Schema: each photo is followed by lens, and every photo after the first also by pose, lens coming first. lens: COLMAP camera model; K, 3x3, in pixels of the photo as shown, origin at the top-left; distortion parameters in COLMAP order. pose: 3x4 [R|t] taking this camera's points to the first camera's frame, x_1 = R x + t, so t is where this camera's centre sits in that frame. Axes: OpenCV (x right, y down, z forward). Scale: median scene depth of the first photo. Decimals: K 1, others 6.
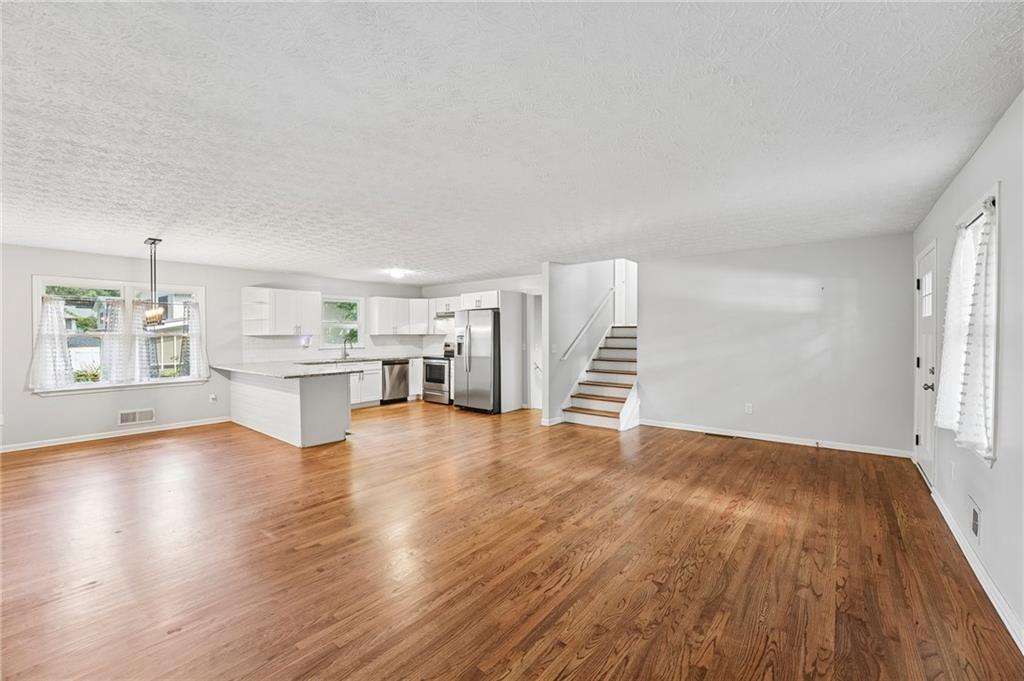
lens RADIAL K [[412.8, 0, 510.2], [0, 412.8, 343.0], [0, 0, 1]] dist [-0.027400, 0.000039]
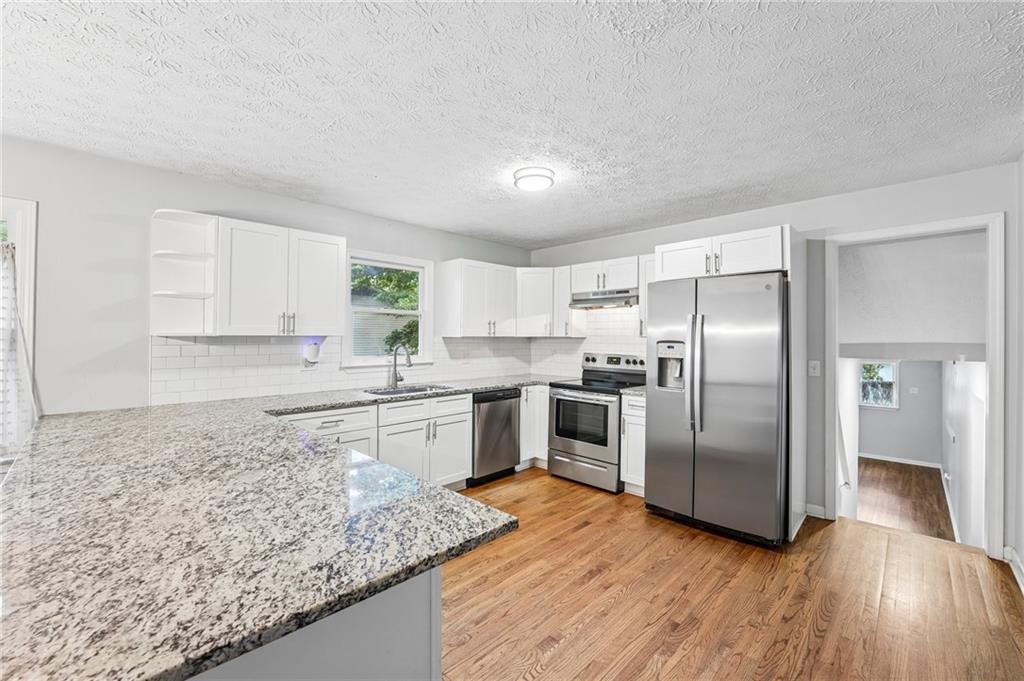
lens RADIAL K [[422.6, 0, 504.6], [0, 422.6, 332.4], [0, 0, 1]] dist [-0.024508, 0.000404]
pose [[0.994741, 0.005818, -0.102258, -0.262589], [-0.009184, 0.999430, -0.032479, -0.011579], [0.102011, 0.033247, 0.994228, 0.611018]]
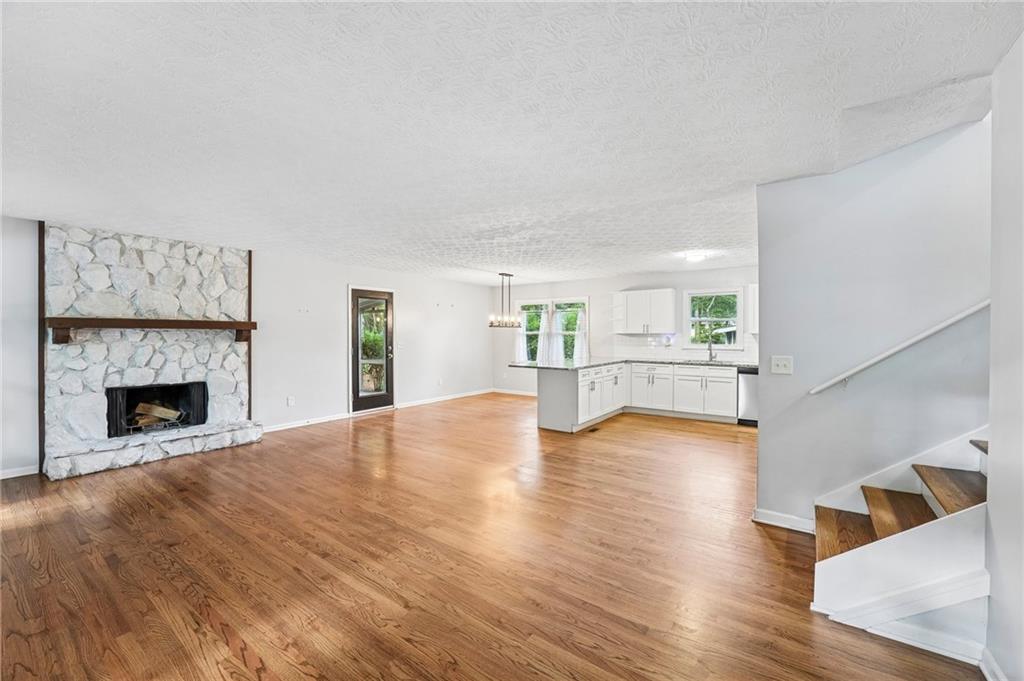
lens RADIAL K [[417.6, 0, 510.0], [0, 417.6, 334.8], [0, 0, 1]] dist [-0.030007, 0.004161]
pose [[0.054350, 0.007116, -0.998497, 0.510853], [-0.022962, 0.999719, 0.005875, -0.014662], [0.998258, 0.022608, 0.054498, 0.610796]]
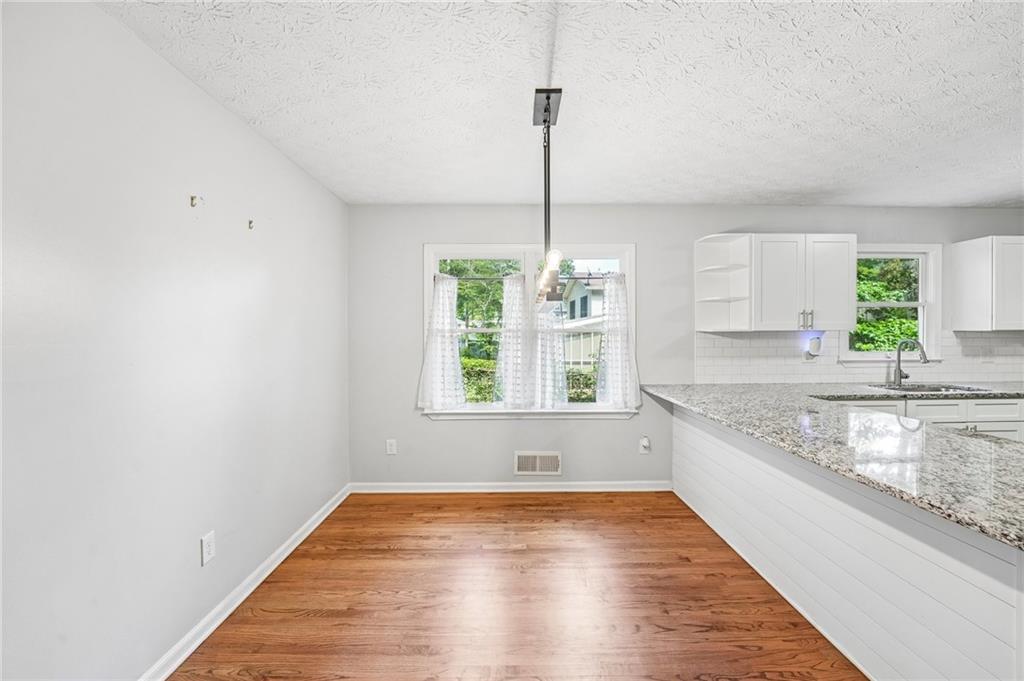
lens RADIAL K [[417.6, 0, 510.0], [0, 417.6, 334.8], [0, 0, 1]] dist [-0.030007, 0.004161]
pose [[0.631438, 0.005440, -0.775407, -0.375417], [-0.015143, 0.999871, -0.005317, -0.007516], [0.775279, 0.015099, 0.631439, 0.457717]]
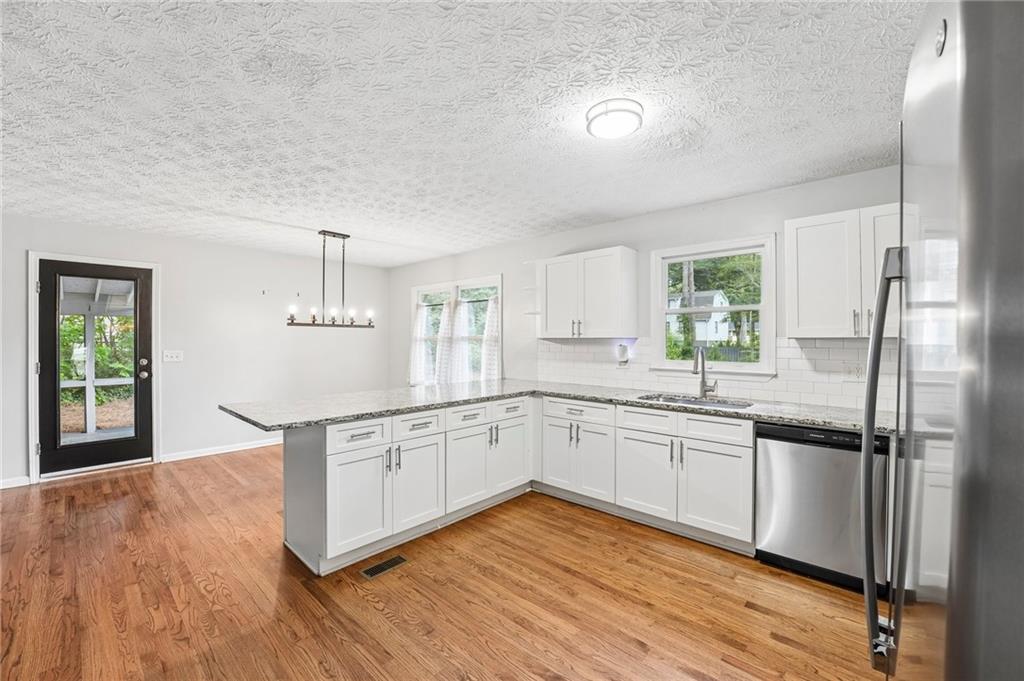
lens RADIAL K [[417.6, 0, 510.0], [0, 417.6, 334.8], [0, 0, 1]] dist [-0.030007, 0.004161]
pose [[-0.062237, -0.008499, -0.998025, 0.017045], [-0.025094, 0.999661, -0.006948, -0.017956], [0.997746, 0.024612, -0.062429, 0.960704]]
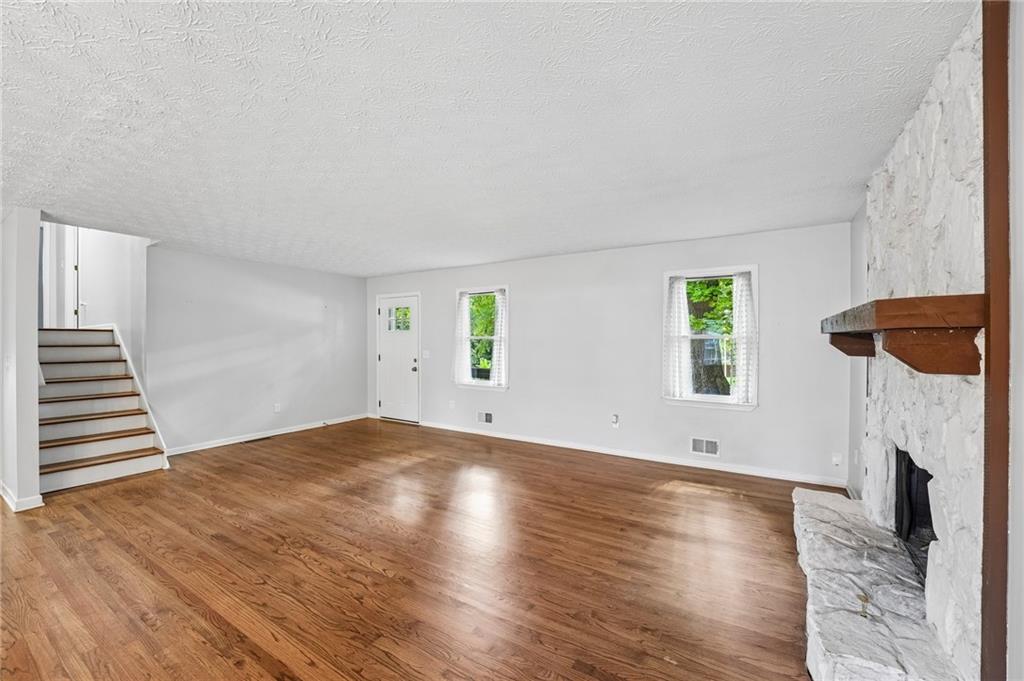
lens RADIAL K [[412.8, 0, 510.2], [0, 412.8, 343.0], [0, 0, 1]] dist [-0.027400, 0.000039]
pose [[-0.116146, -0.003246, 0.993227, -0.458392], [0.020719, 0.999769, 0.005690, -0.006656], [-0.993016, 0.021239, -0.116052, 0.389255]]
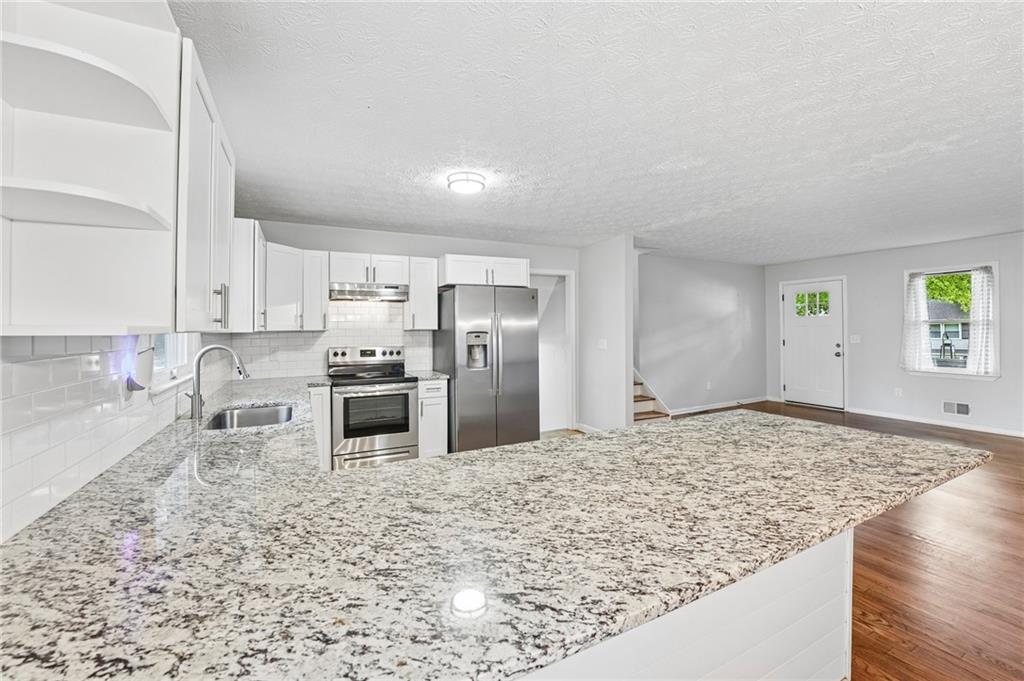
lens RADIAL K [[420.5, 0, 511.1], [0, 420.5, 327.5], [0, 0, 1]] dist [-0.025196, 0.000396]
pose [[0.409513, 0.000882, 0.912304, -0.657797], [0.028954, 0.999483, -0.013963, -0.015326], [-0.911845, 0.032133, 0.409276, 0.796683]]
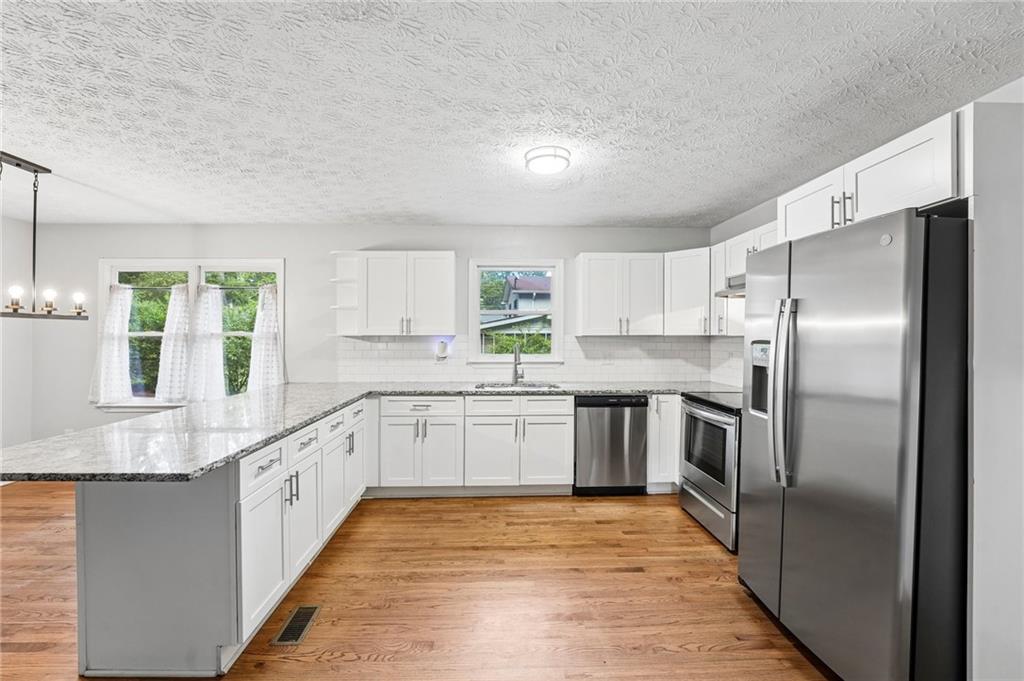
lens RADIAL K [[428.4, 0, 505.9], [0, 428.4, 332.5], [0, 0, 1]] dist [-0.021352, 0.000062]
pose [[0.656143, -0.002058, -0.754634, -0.020382], [-0.019009, 0.999634, -0.019254, -0.015524], [0.754397, 0.026978, 0.655864, 0.746215]]
